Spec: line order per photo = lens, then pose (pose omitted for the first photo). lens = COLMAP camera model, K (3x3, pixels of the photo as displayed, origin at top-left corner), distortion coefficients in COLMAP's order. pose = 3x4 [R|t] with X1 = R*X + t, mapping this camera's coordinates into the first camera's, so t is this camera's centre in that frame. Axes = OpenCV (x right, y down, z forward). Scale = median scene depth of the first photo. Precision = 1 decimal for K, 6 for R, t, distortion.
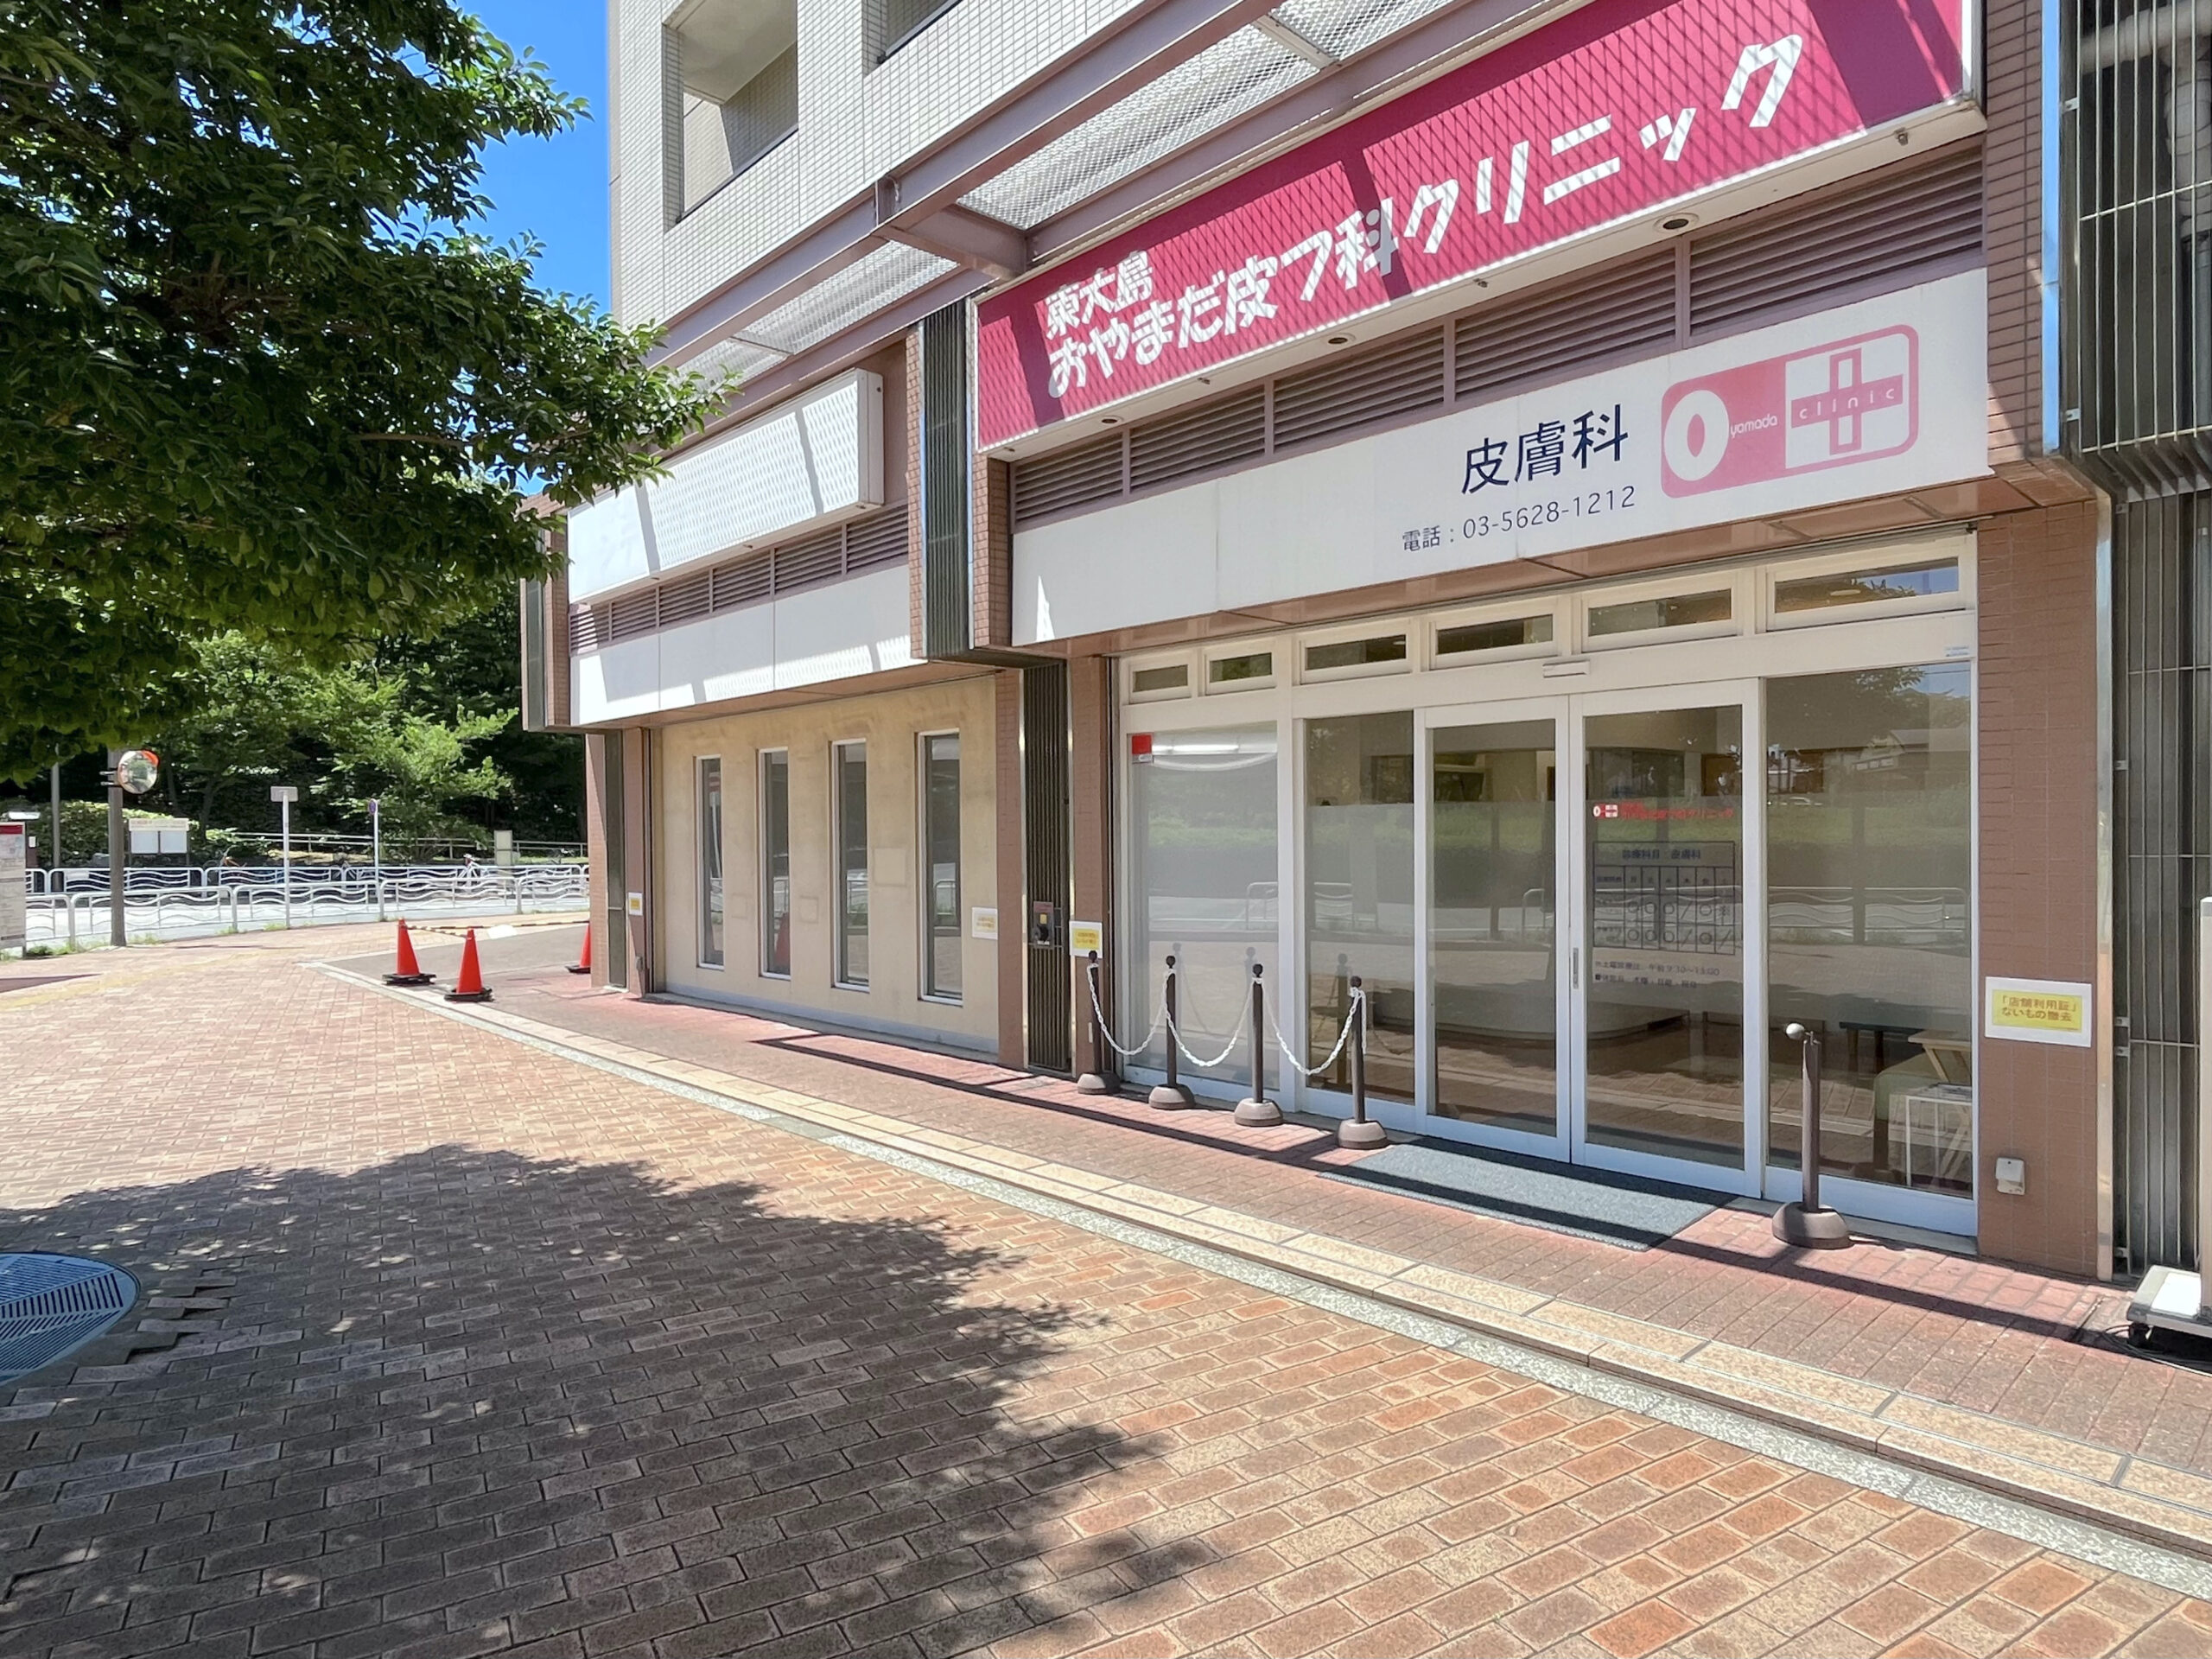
lens RADIAL K [[1289.3, 0, 1098.2], [0, 1289.3, 861.6], [0, 0, 1]] dist [0.006345, 0.000706]
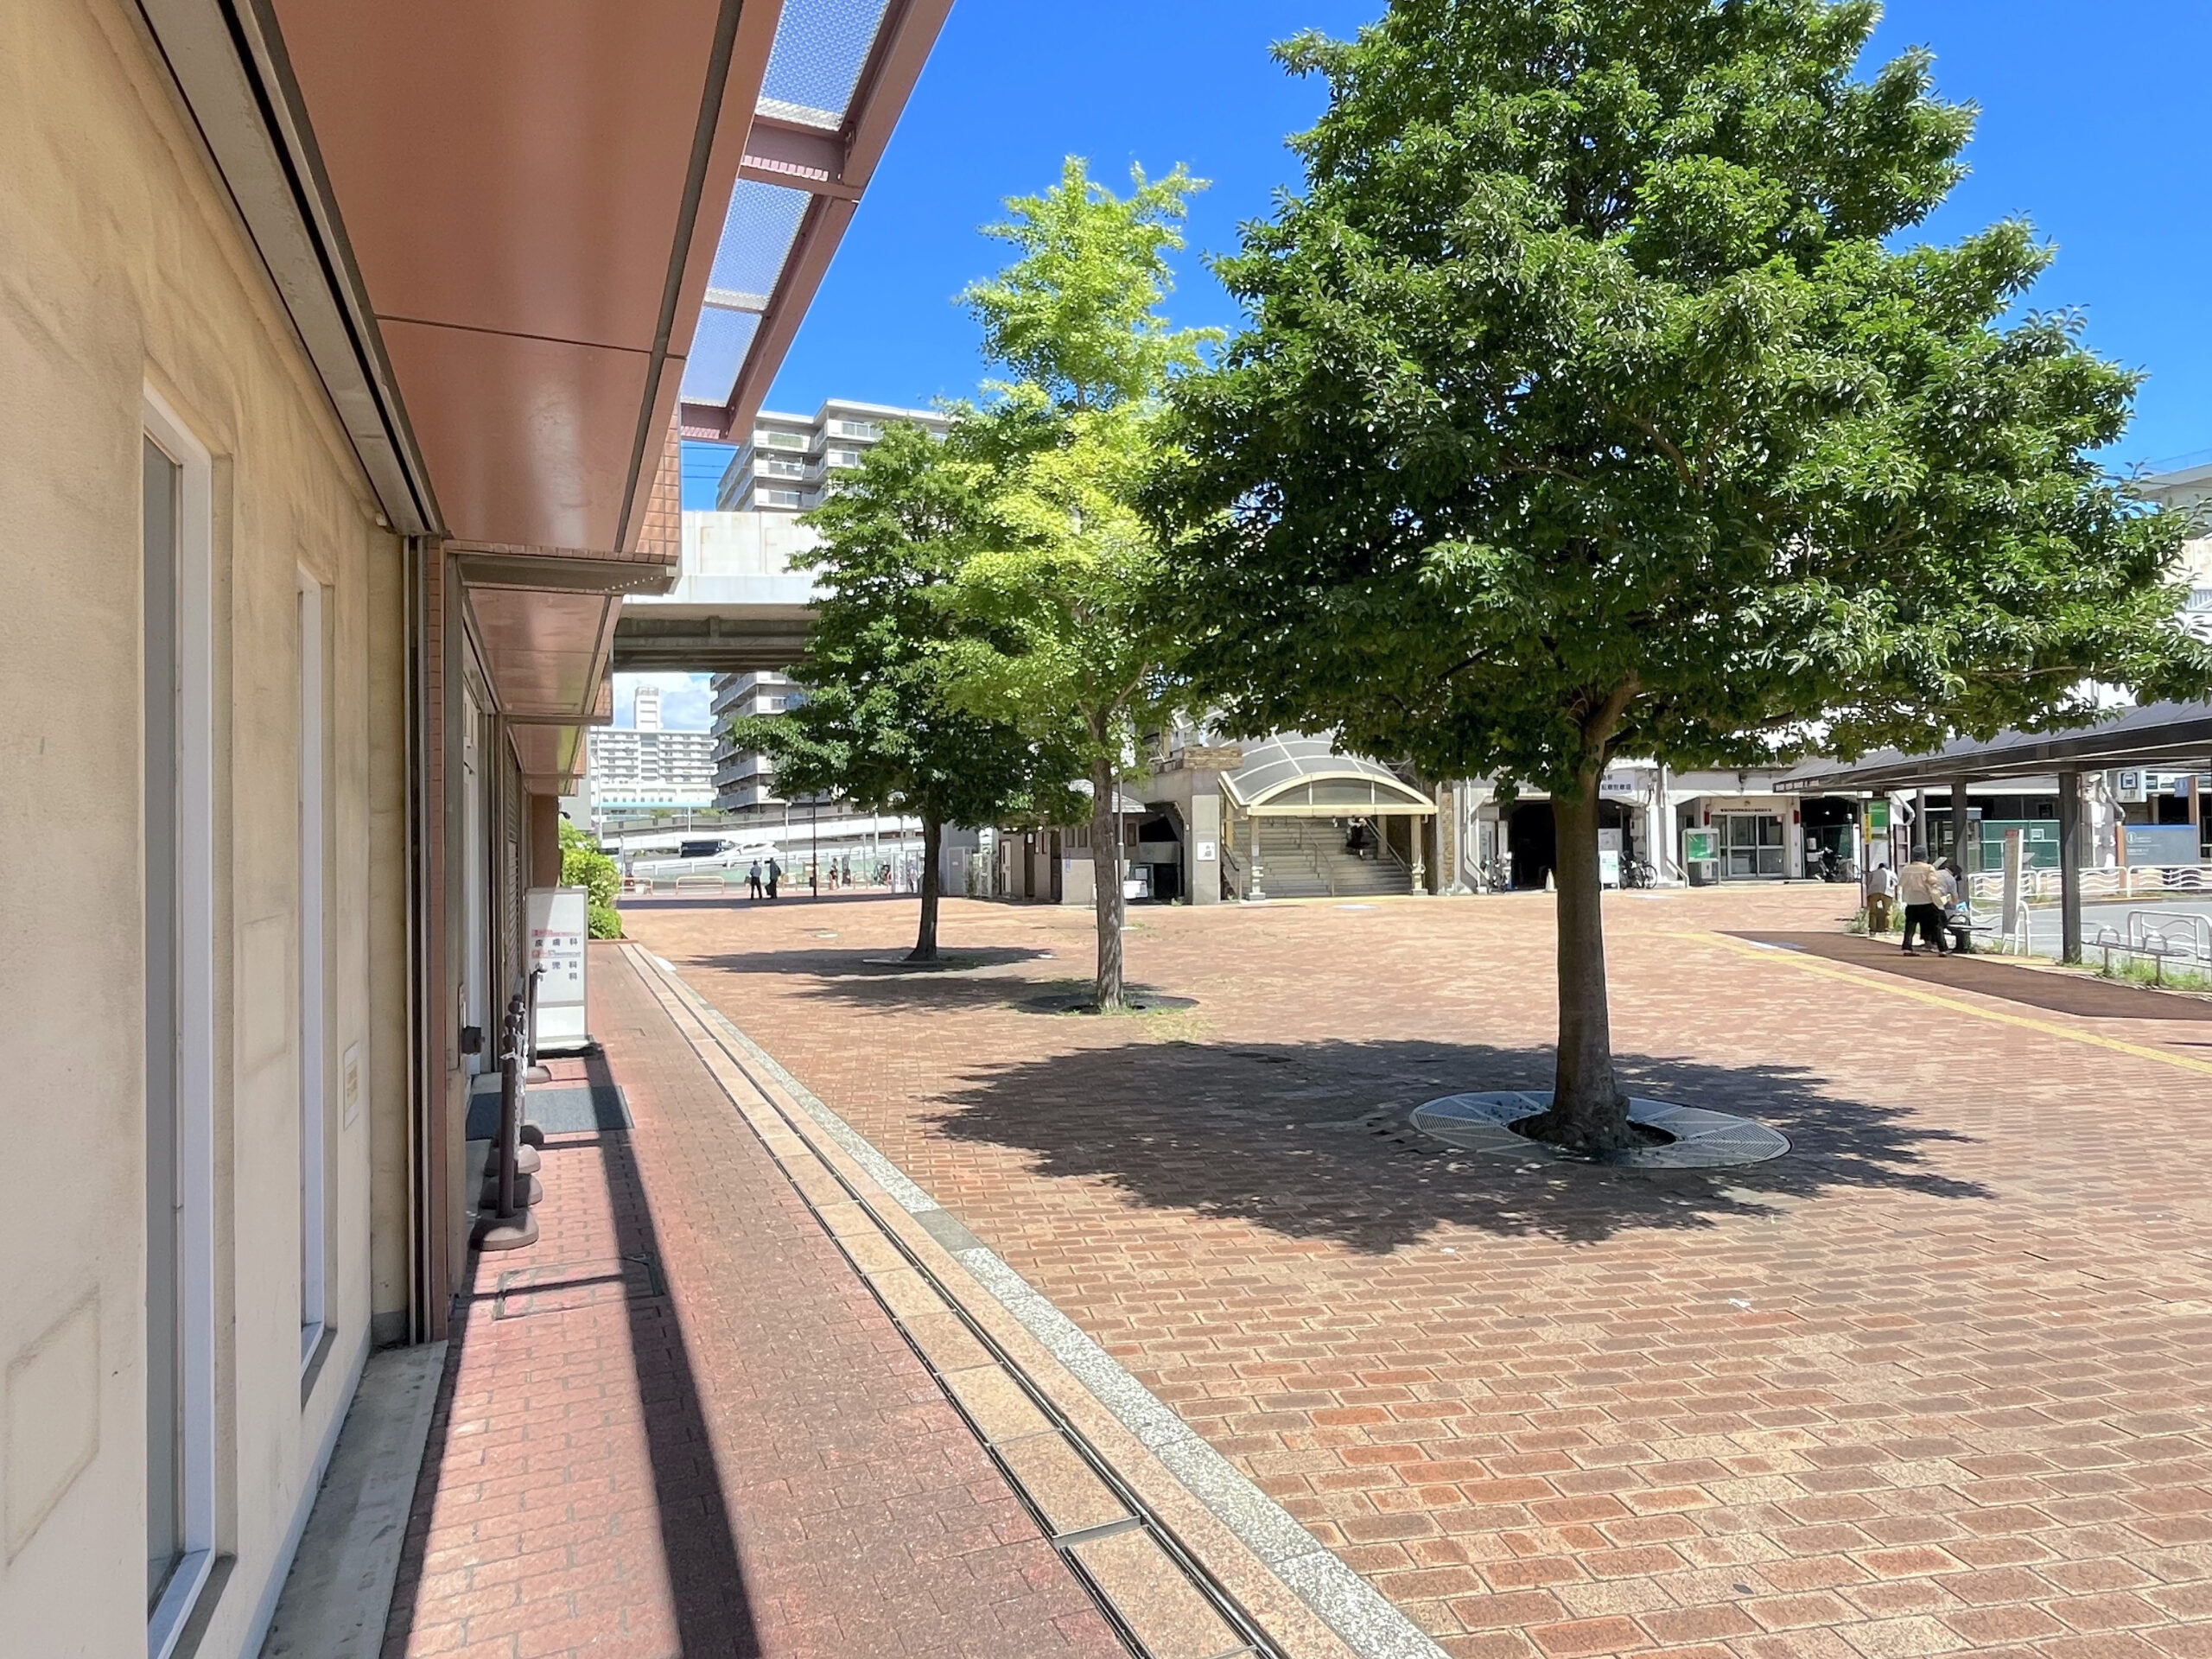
lens RADIAL K [[1280.7, 0, 1106.0], [0, 1280.7, 829.5], [0, 0, 1]] dist [-0.001719, 0.002024]
pose [[-0.941752, 0.026047, 0.335298, -0.708720], [0.028968, 0.999573, 0.003712, -0.044931], [-0.335058, 0.013209, -0.942105, 2.036552]]
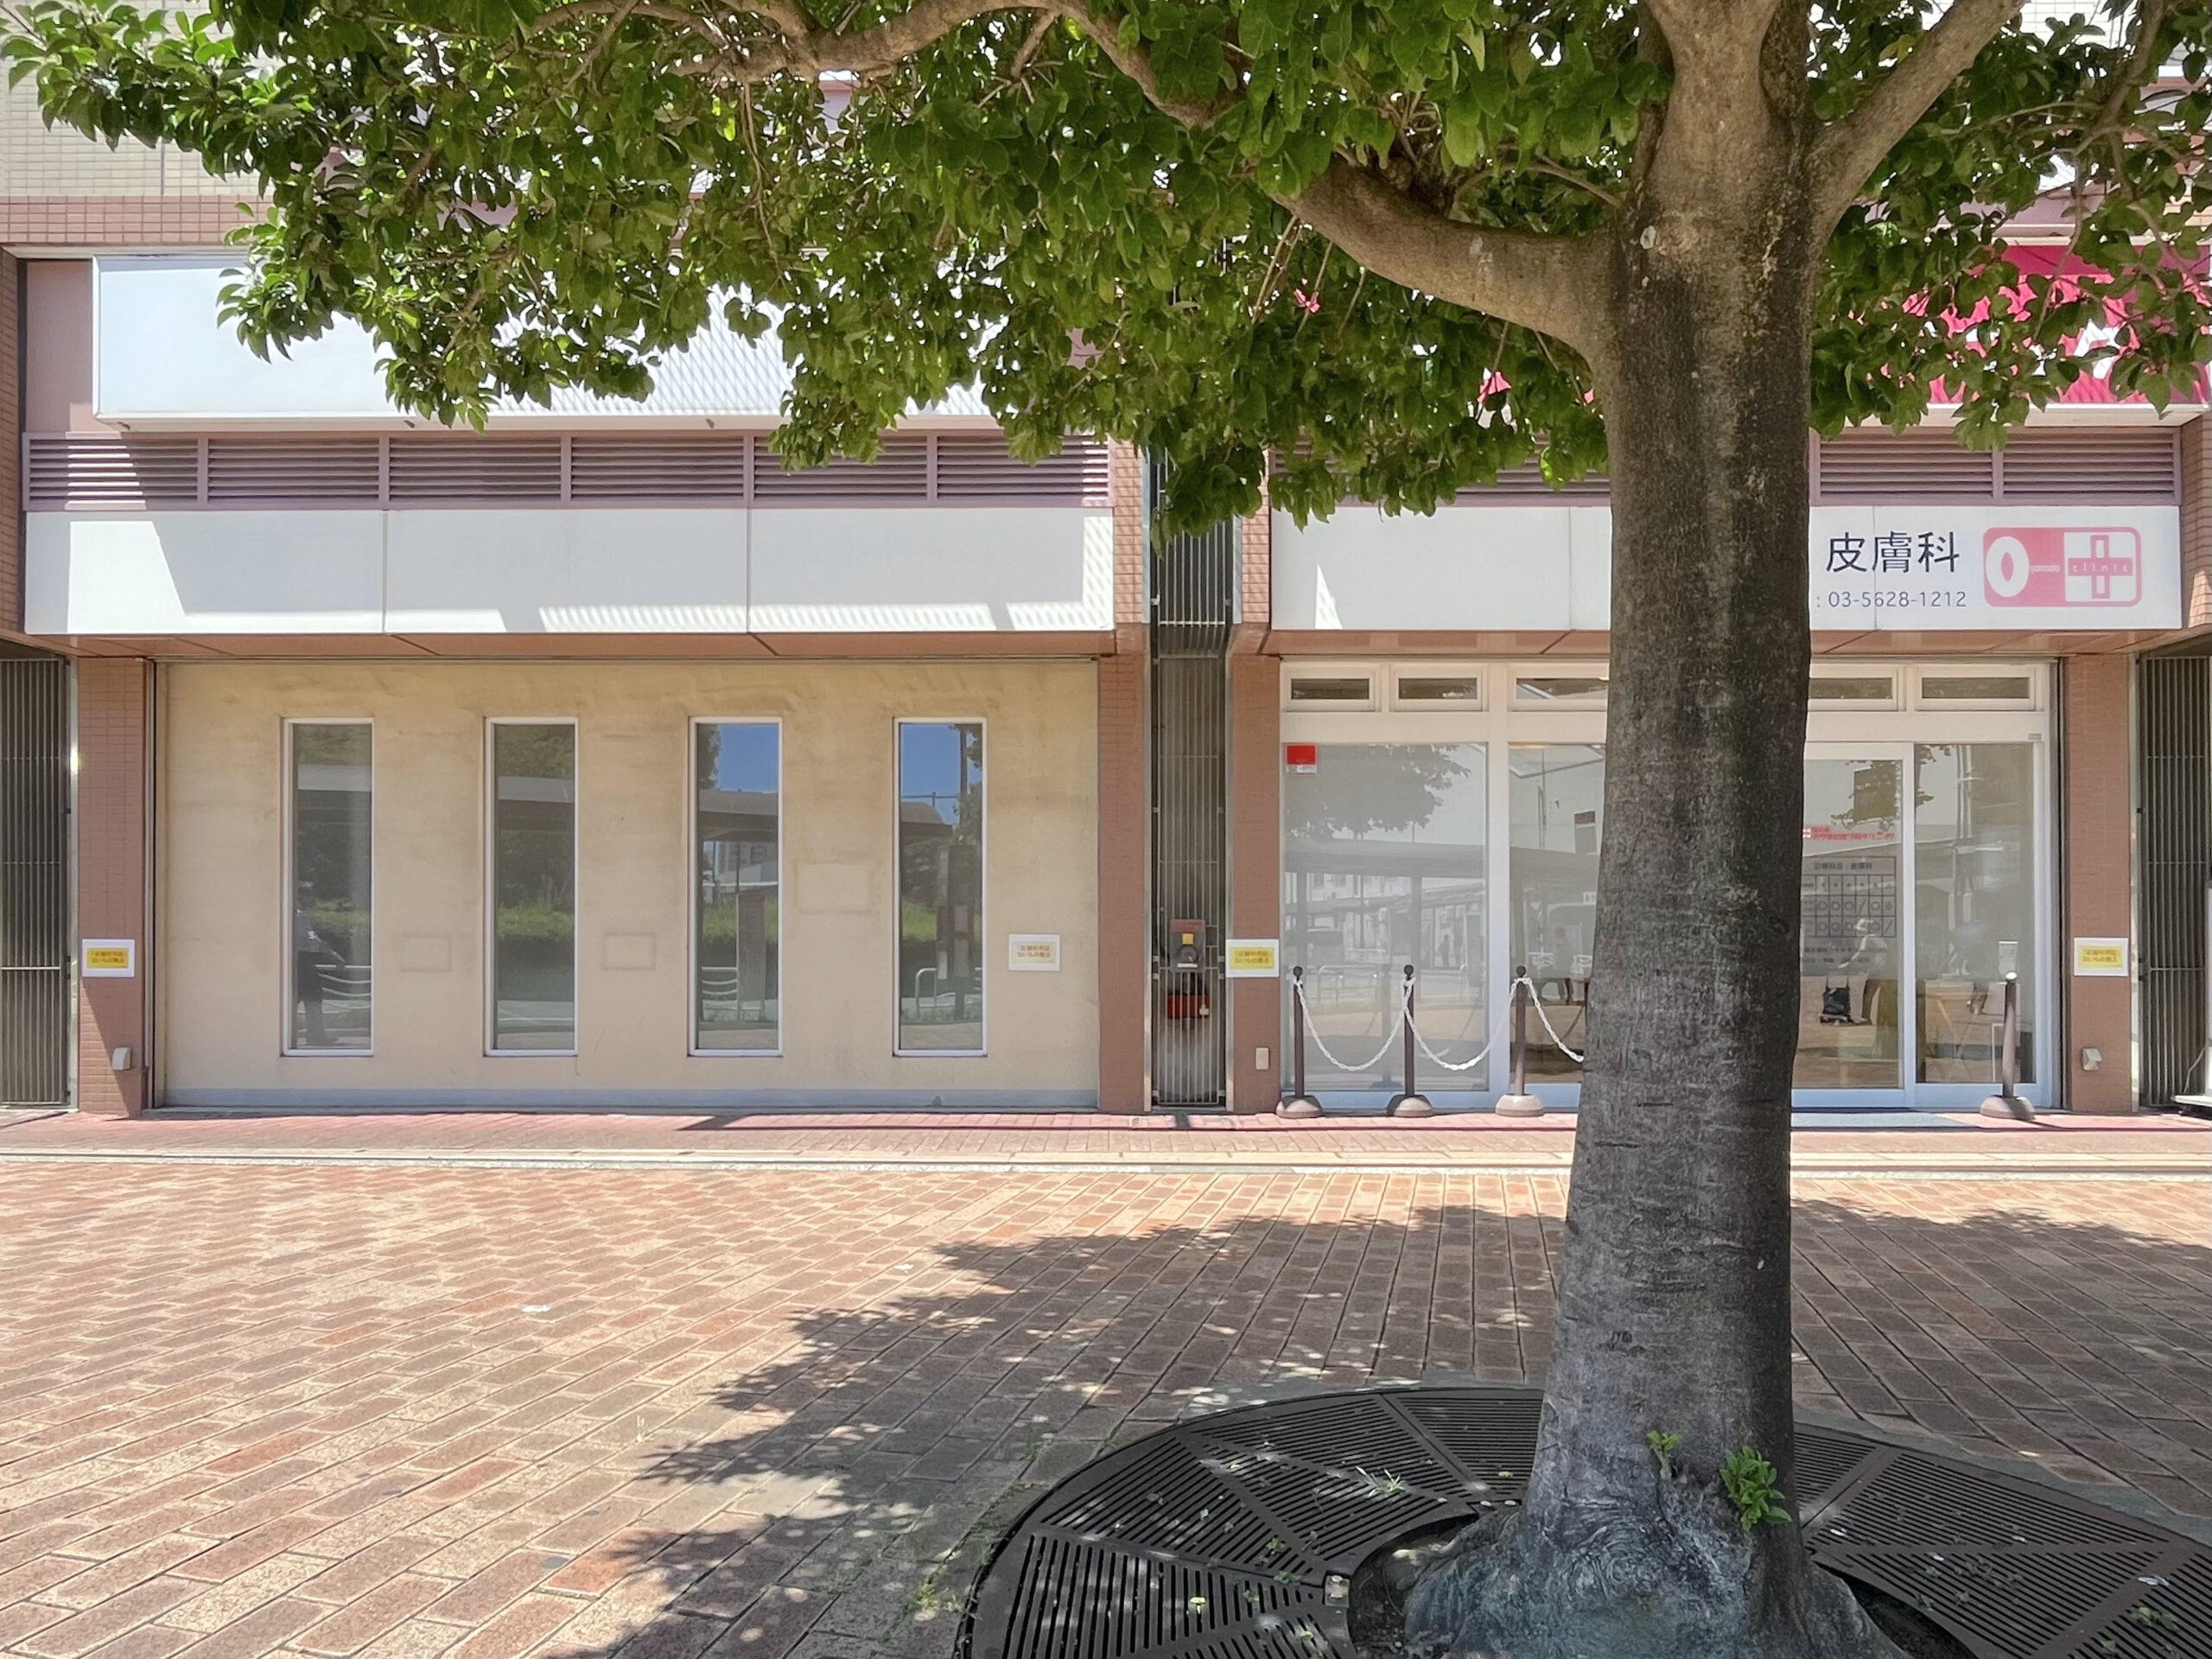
lens RADIAL K [[1365.2, 0, 1124.8], [0, 1365.2, 948.2], [0, 0, 1]] dist [-0.000524, 0.003806]
pose [[0.690140, 0.008312, 0.723628, -1.076331], [0.008286, 0.999778, -0.019386, 0.098021], [-0.723629, 0.019375, 0.689918, 0.537438]]
